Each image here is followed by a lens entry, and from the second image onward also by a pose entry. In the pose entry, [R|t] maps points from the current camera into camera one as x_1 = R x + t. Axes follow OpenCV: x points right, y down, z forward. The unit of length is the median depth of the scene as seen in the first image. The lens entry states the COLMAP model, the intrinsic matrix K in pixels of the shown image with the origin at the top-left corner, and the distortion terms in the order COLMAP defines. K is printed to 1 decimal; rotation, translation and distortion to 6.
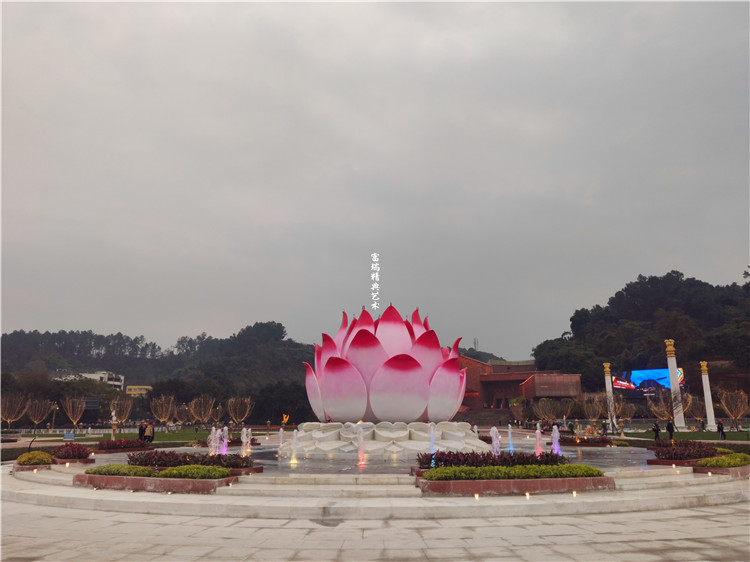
lens RADIAL K [[569.8, 0, 373.2], [0, 569.8, 284.2], [0, 0, 1]] dist [0.027114, -0.058141]
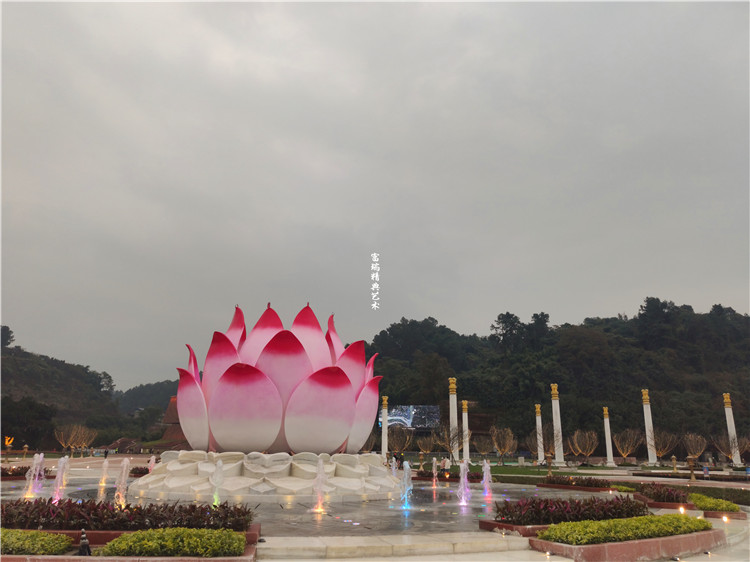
lens RADIAL K [[569.8, 0, 373.2], [0, 569.8, 284.2], [0, 0, 1]] dist [0.027114, -0.058141]
pose [[0.908780, 0.137113, 0.394105, -0.216440], [-0.118202, 0.990376, -0.071994, 0.055814], [-0.400184, 0.018842, 0.916241, 0.231021]]
